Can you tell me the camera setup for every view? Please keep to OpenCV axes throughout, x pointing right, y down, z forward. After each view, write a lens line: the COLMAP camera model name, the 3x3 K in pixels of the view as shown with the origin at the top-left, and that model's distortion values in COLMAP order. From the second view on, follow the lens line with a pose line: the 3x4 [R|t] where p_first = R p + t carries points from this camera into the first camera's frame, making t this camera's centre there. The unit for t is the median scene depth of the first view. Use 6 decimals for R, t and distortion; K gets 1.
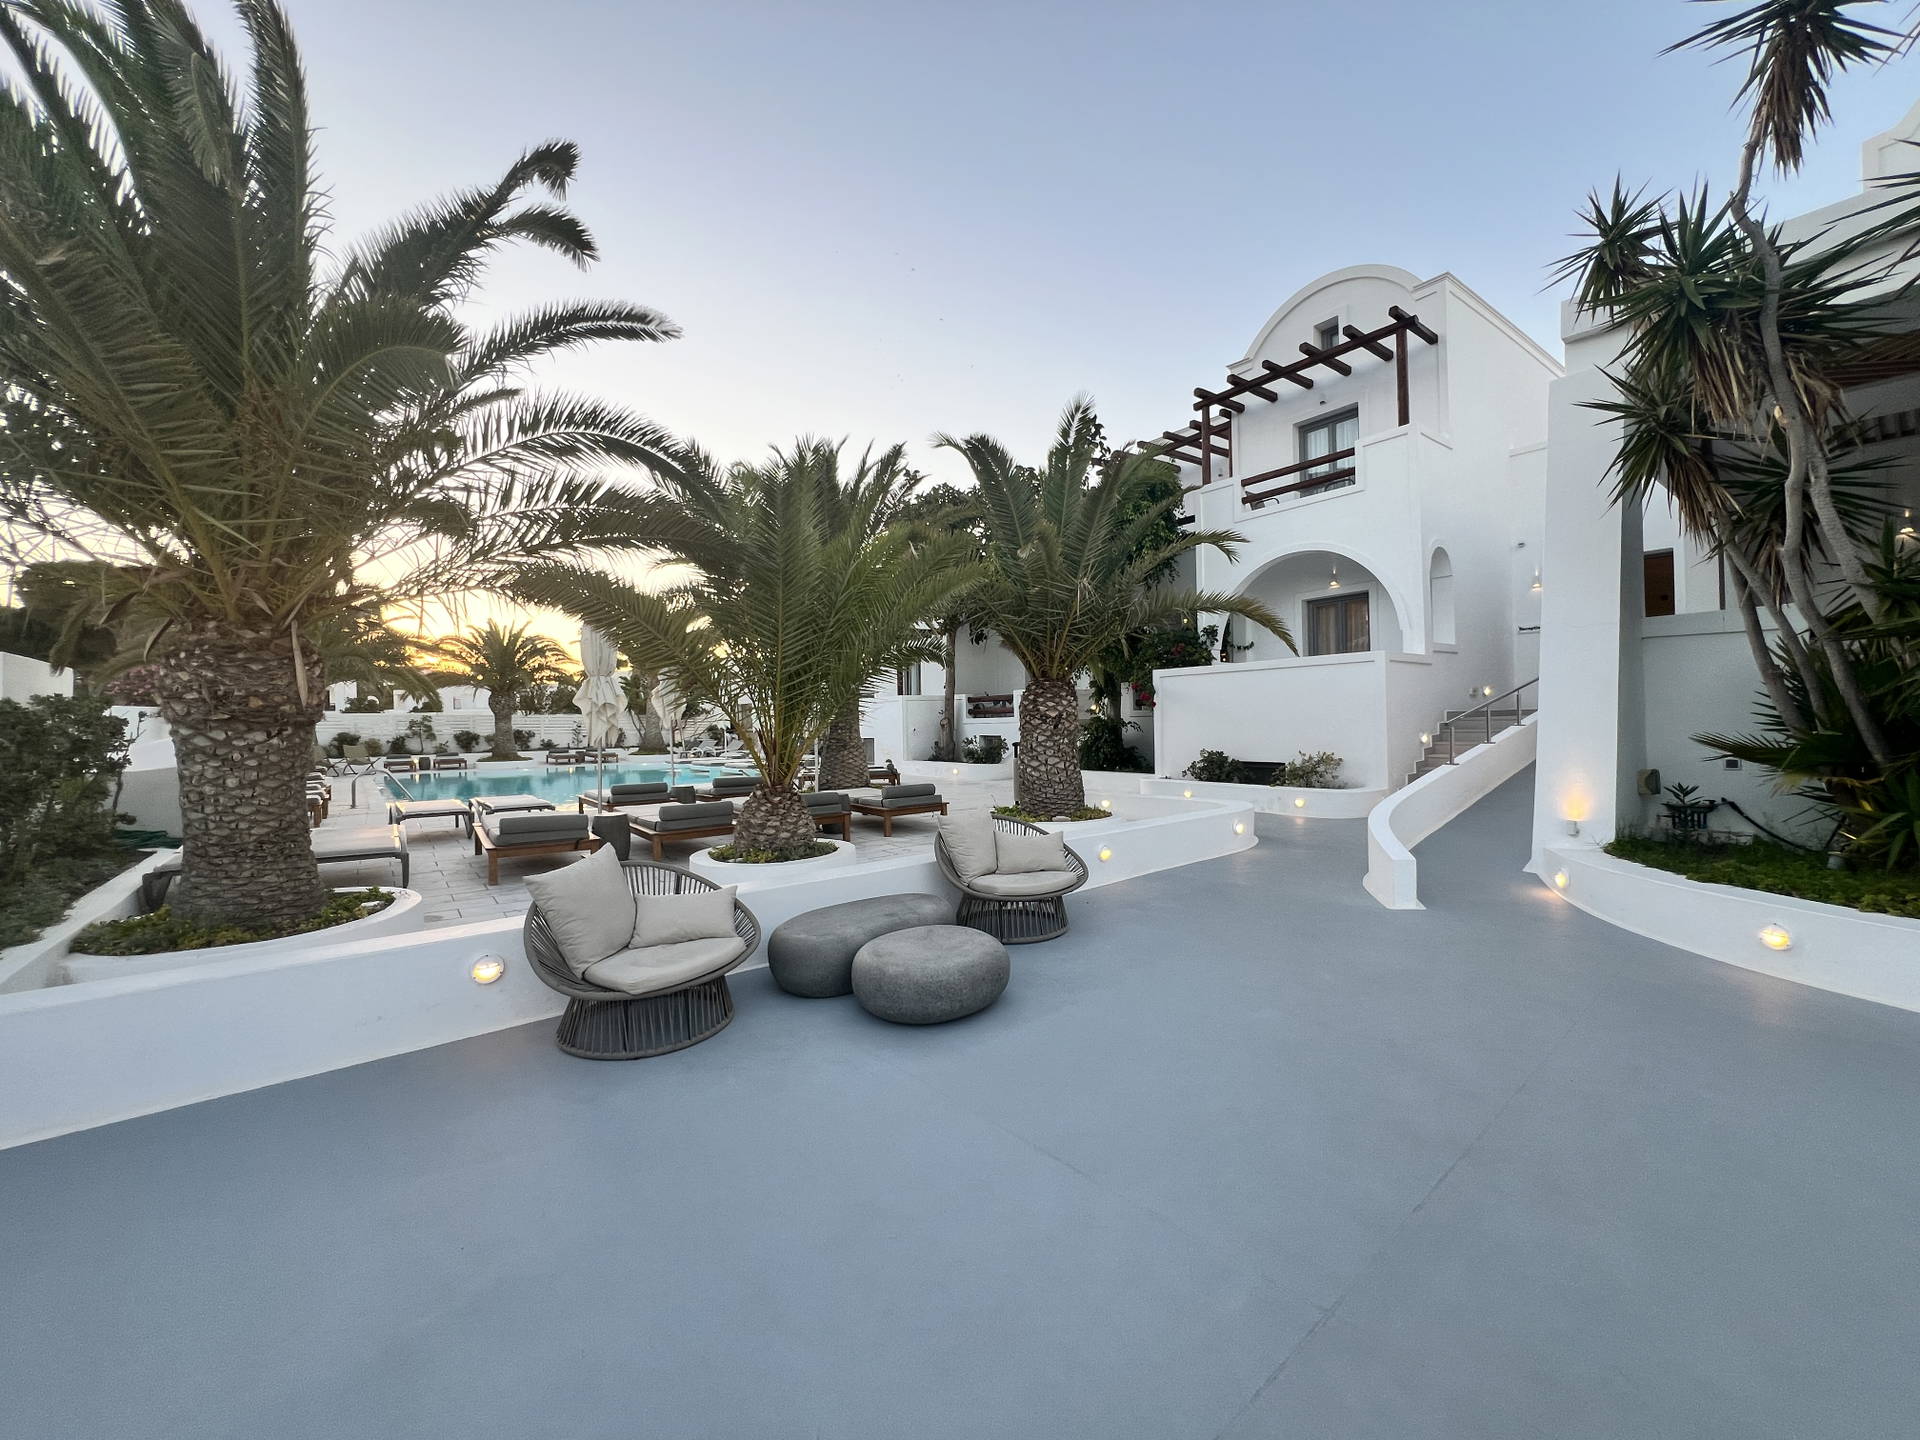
lens RADIAL K [[769.9, 0, 958.2], [0, 769.9, 723.3], [0, 0, 1]] dist [-0.001199, 0.000088]
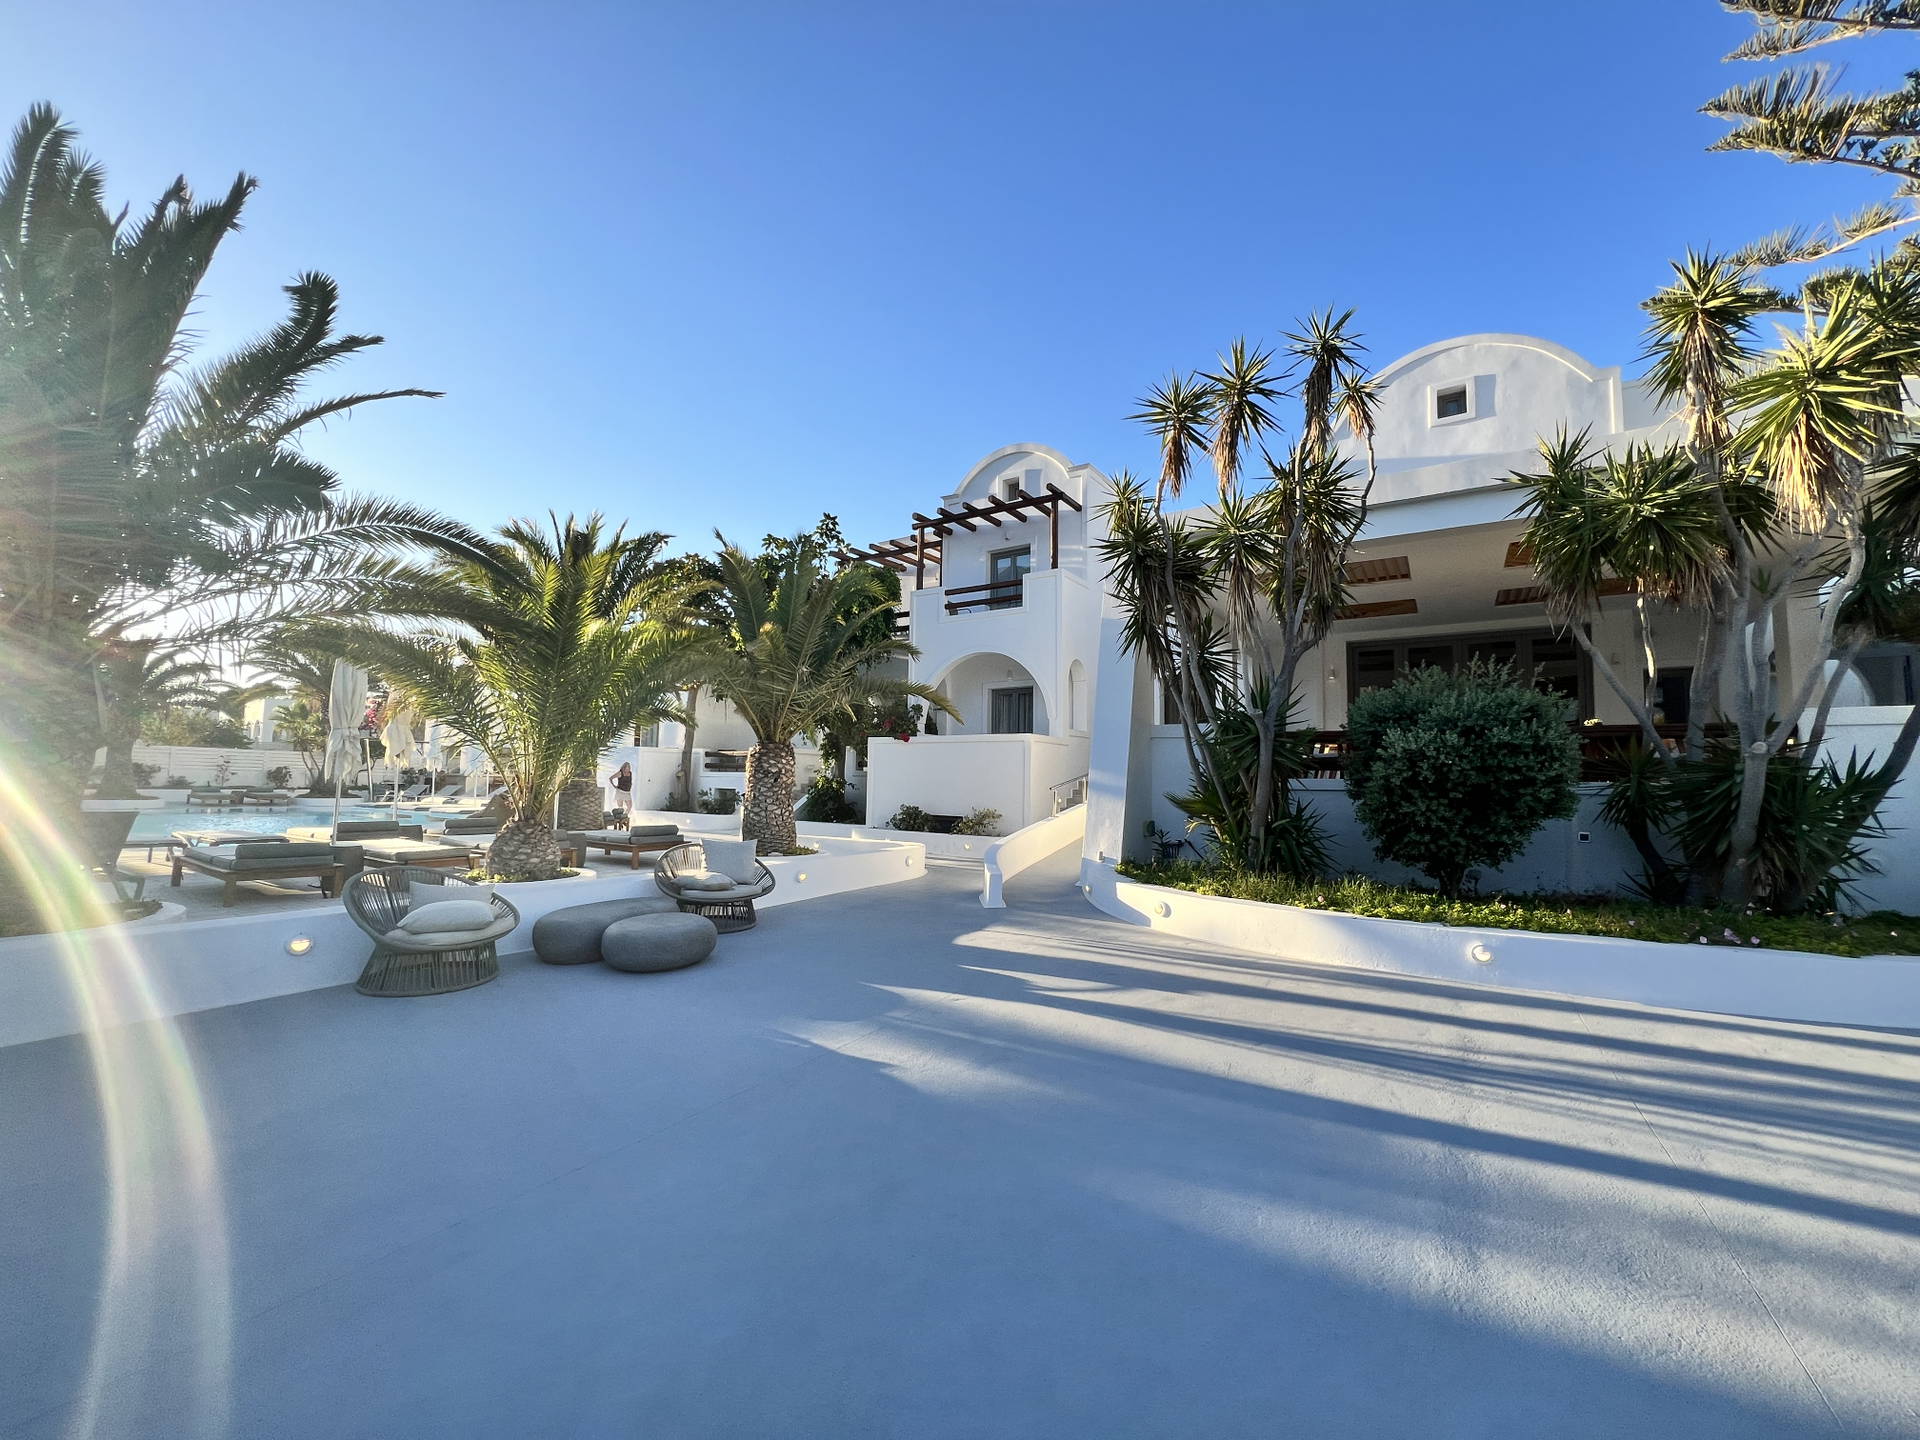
lens RADIAL K [[769.9, 0, 958.2], [0, 769.9, 723.3], [0, 0, 1]] dist [-0.001199, 0.000088]
pose [[0.945951, 0.062737, 0.318185, 0.002685], [-0.038057, 0.995806, -0.083204, 0.003555], [-0.322070, 0.066598, 0.944370, -0.194220]]
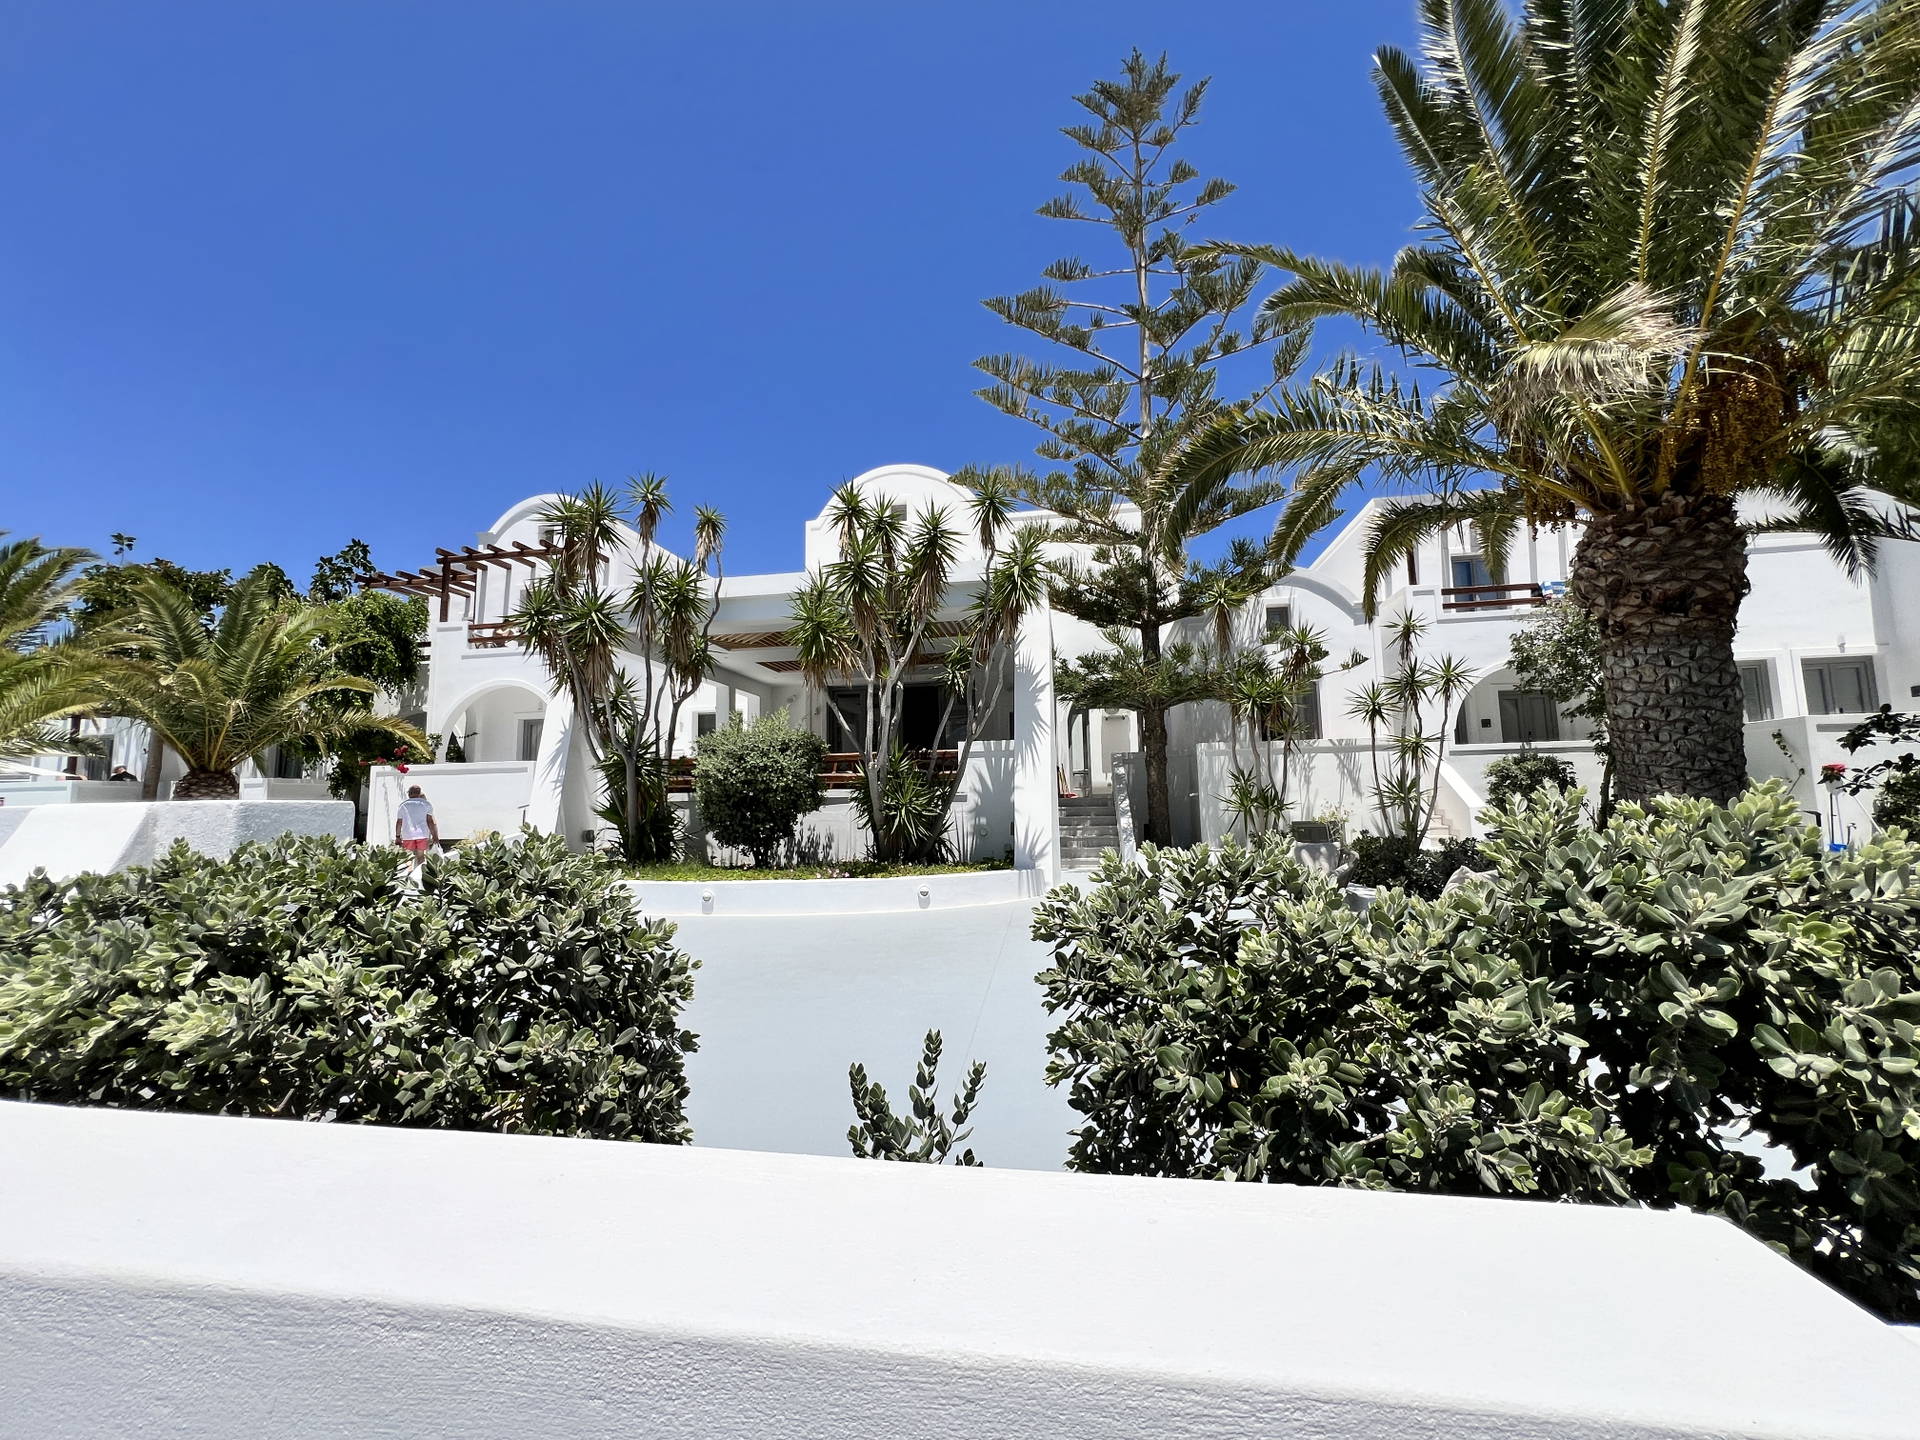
lens RADIAL K [[769.9, 0, 958.2], [0, 769.9, 723.3], [0, 0, 1]] dist [-0.001199, 0.000088]
pose [[0.730789, 0.081879, 0.677675, 0.111258], [0.002191, 0.992493, -0.122280, 0.015029], [-0.682600, 0.090846, 0.725124, -0.557911]]
